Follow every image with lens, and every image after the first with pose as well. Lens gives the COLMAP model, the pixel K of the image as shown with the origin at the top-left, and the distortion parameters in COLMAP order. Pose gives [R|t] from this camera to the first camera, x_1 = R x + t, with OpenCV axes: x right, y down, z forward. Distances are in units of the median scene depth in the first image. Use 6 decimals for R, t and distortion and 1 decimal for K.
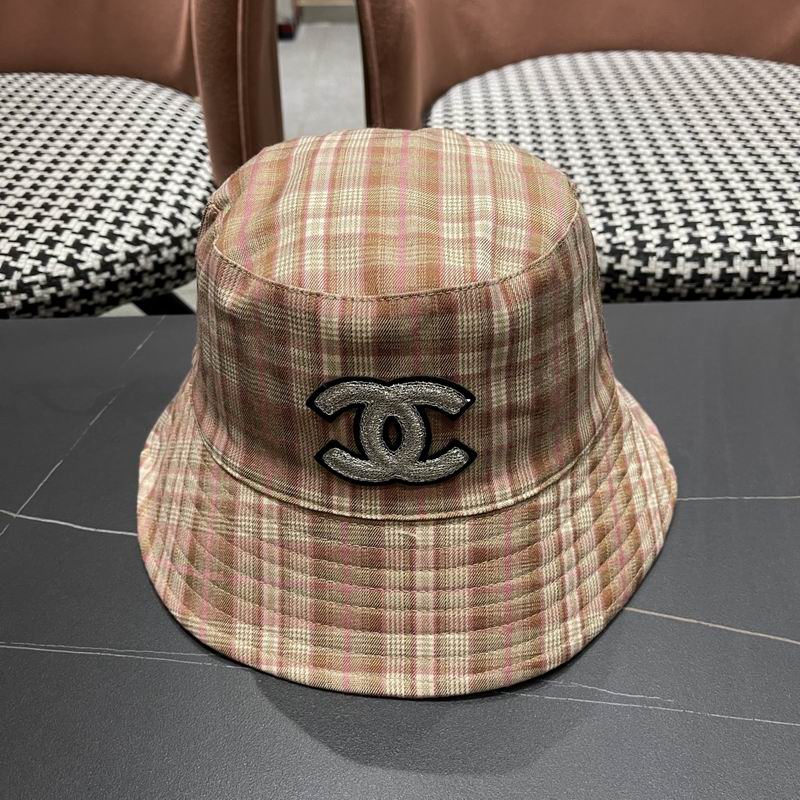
lens RADIAL K [[836.8, 0, 409.0], [0, 836.8, 407.3], [0, 0, 1]] dist [0.016891, 0.000000]
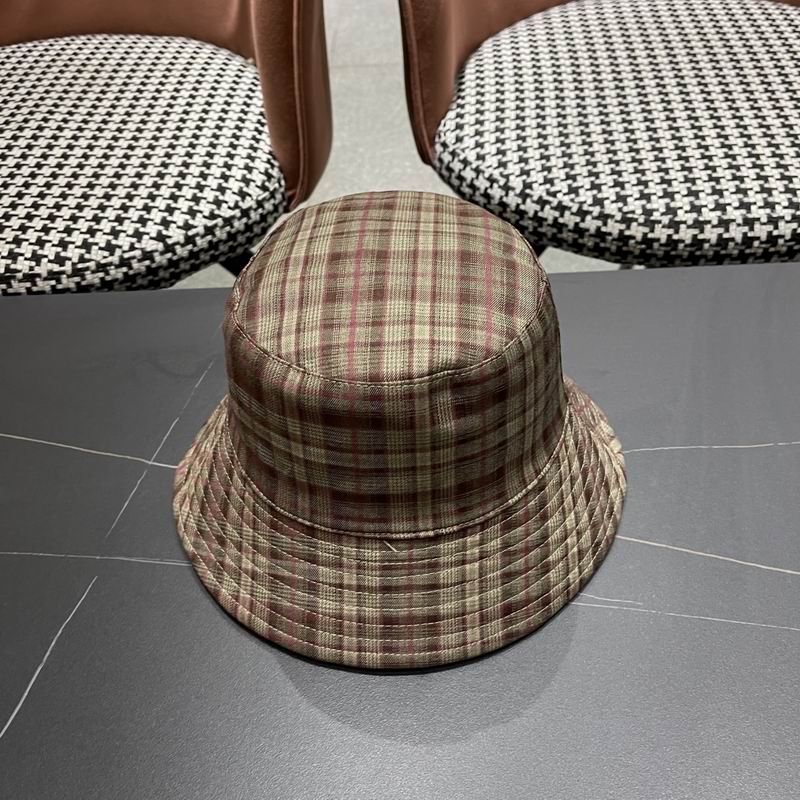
lens RADIAL K [[836.8, 0, 398.7], [0, 836.8, 413.5], [0, 0, 1]] dist [0.016891, 0.000000]
pose [[0.998591, -0.006879, -0.052615, -0.005798], [0.014337, 0.989662, 0.142702, -0.090127], [0.051090, -0.143256, 0.988366, -0.187694]]
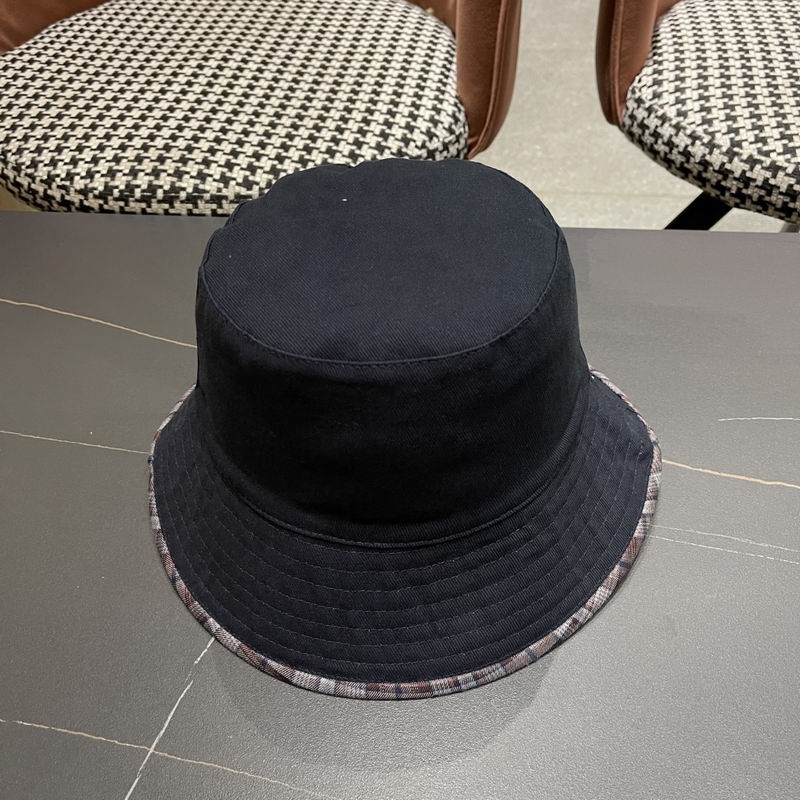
lens RADIAL K [[836.8, 0, 396.1], [0, 836.8, 397.5], [0, 0, 1]] dist [0.016891, 0.000000]
pose [[0.989311, 0.080921, -0.121306, -0.169906], [-0.066346, 0.990589, 0.119717, -0.005984], [0.129852, -0.110389, 0.985369, -0.157854]]
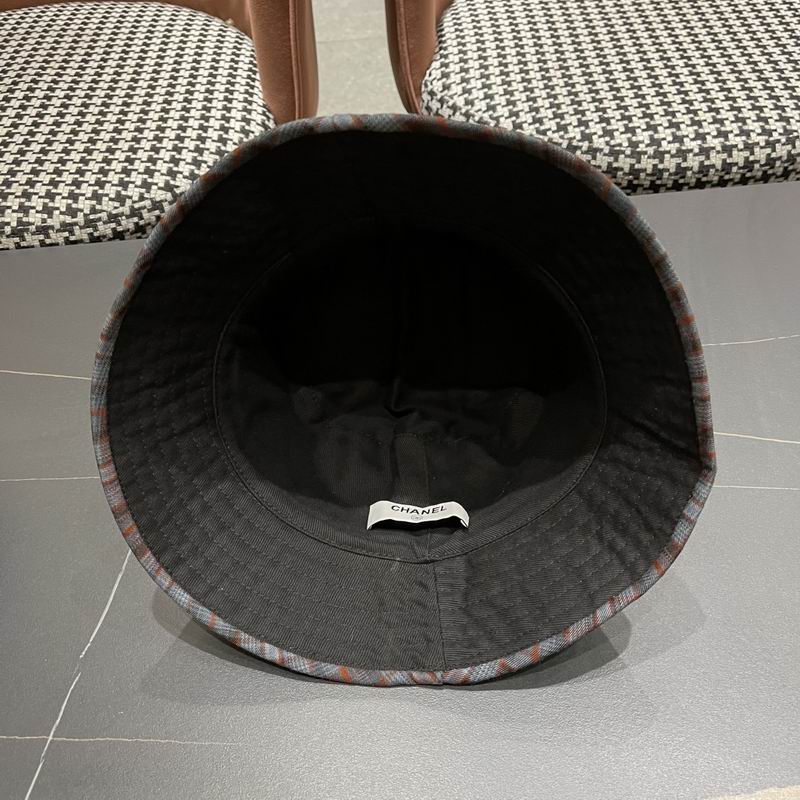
lens RADIAL K [[836.8, 0, 397.3], [0, 836.8, 410.4], [0, 0, 1]] dist [0.016891, 0.000000]
pose [[0.997796, -0.063953, 0.017721, -0.112782], [0.060619, 0.987011, 0.148776, -0.015294], [-0.027005, -0.147374, 0.988712, -0.252689]]
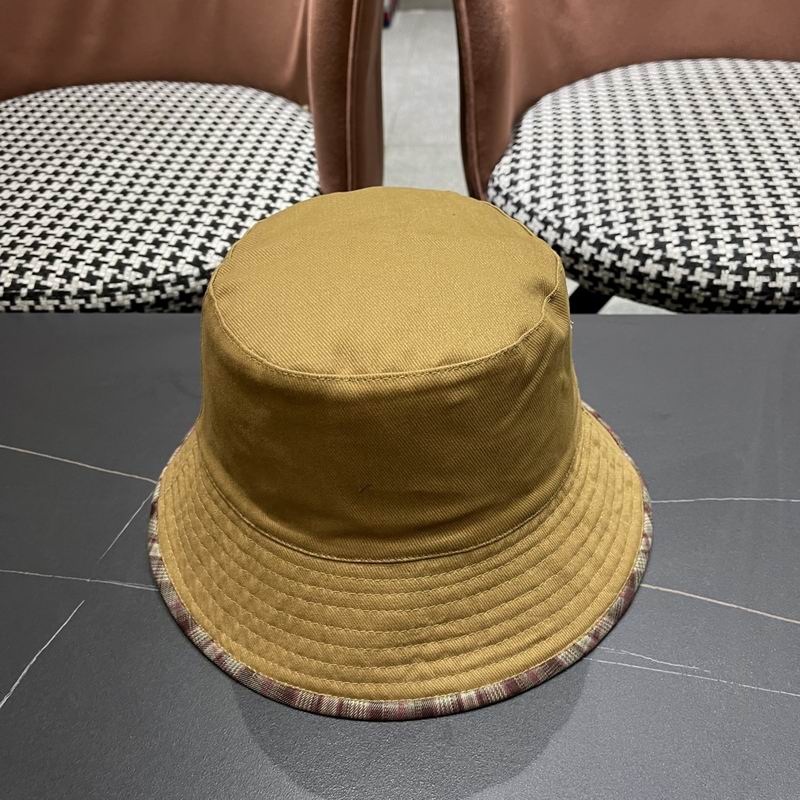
lens RADIAL K [[836.8, 0, 399.7], [0, 836.8, 410.3], [0, 0, 1]] dist [0.016891, 0.000000]
pose [[0.993930, 0.040483, -0.102290, -0.004636], [-0.037616, 0.998848, 0.029807, -0.017147], [0.103379, -0.025779, 0.994308, -0.107139]]
